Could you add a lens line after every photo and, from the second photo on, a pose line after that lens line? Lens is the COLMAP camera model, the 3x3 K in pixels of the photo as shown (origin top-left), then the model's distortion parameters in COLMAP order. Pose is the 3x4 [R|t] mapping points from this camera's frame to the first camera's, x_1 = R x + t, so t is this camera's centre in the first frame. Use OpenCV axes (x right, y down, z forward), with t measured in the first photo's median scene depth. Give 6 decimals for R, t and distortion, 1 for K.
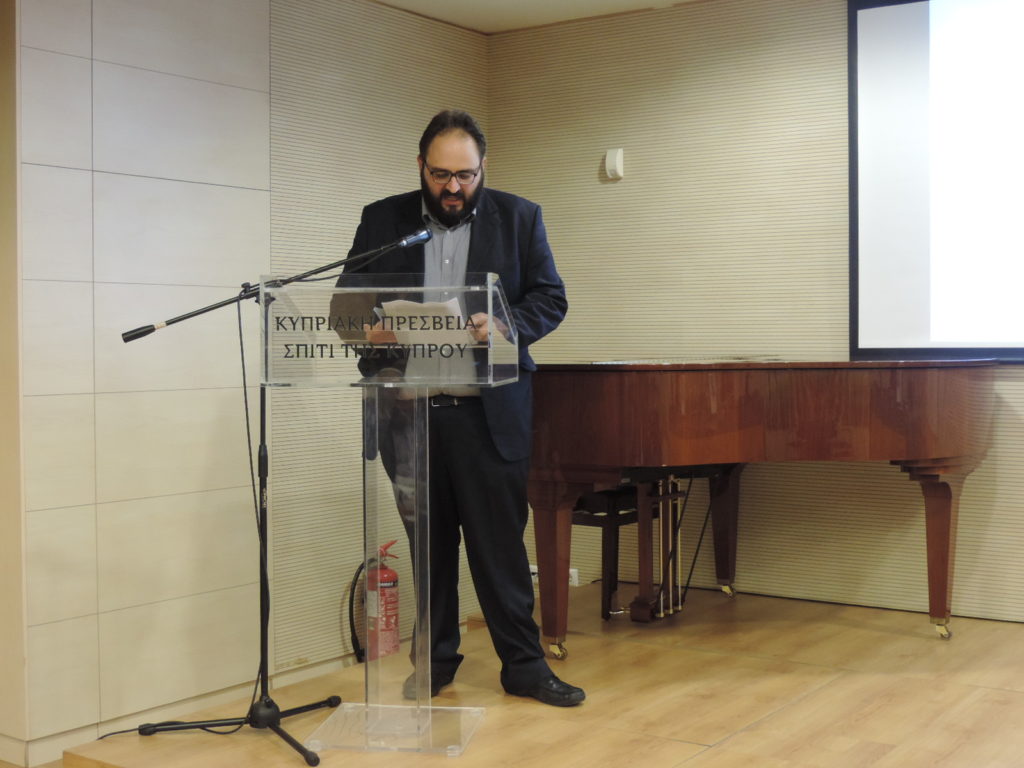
lens RADIAL K [[1398.7, 0, 512.0], [0, 1398.7, 384.0], [0, 0, 1]] dist [-0.046026, 0.059339]
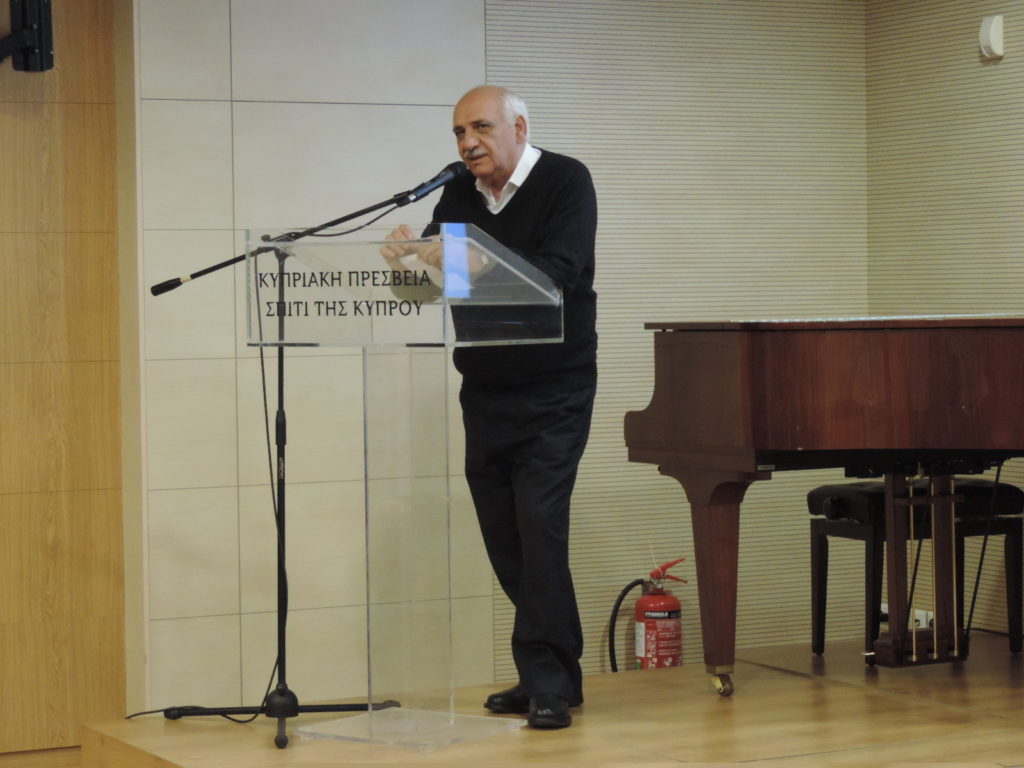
lens RADIAL K [[2712.0, 0, 512.0], [0, 2712.0, 384.0], [0, 0, 1]] dist [0.030953, -1.281089]
pose [[0.893525, 0.006454, -0.448966, 0.759255], [-0.003188, 0.999963, 0.008030, 0.010919], [0.449001, -0.005744, 0.893513, -0.528563]]
